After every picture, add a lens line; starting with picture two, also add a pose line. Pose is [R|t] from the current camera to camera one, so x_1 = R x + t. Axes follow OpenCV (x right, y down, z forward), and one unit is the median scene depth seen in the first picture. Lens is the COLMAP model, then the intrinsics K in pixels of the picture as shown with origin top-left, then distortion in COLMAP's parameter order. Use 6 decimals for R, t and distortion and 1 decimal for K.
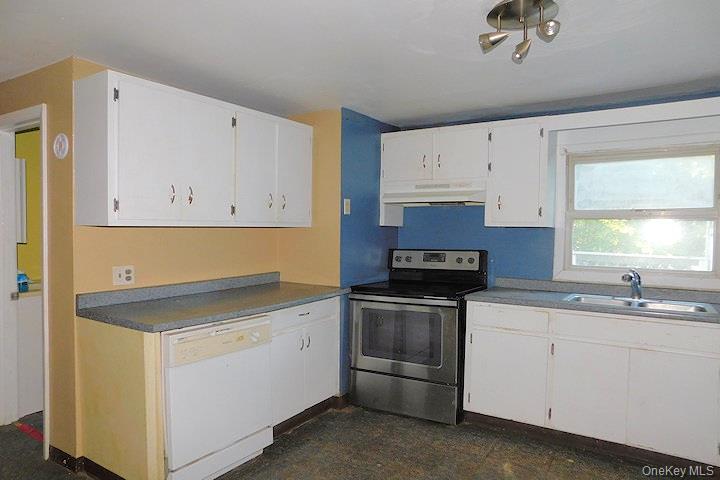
lens RADIAL K [[493.2, 0, 360.0], [0, 493.2, 240.0], [0, 0, 1]] dist [-0.002019, 0.002200]
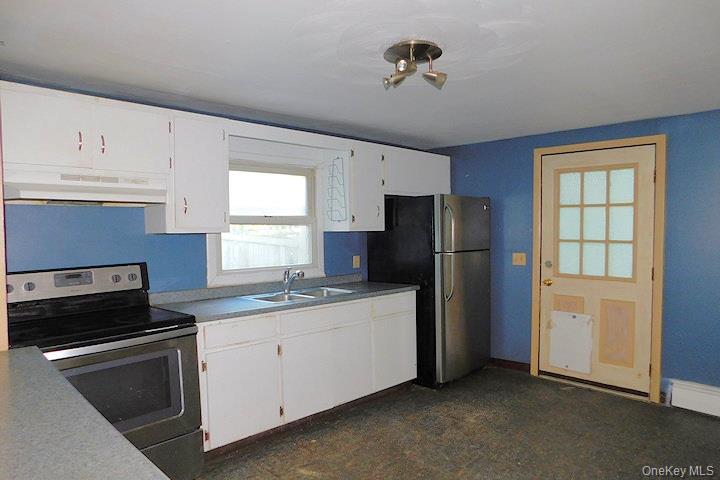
lens RADIAL K [[493.2, 0, 360.0], [0, 493.2, 240.0], [0, 0, 1]] dist [-0.002019, 0.002200]
pose [[0.202667, -0.042926, 0.978306, -0.486562], [0.019378, 0.999019, 0.039820, -0.043216], [-0.979056, 0.010887, 0.203300, 0.501408]]
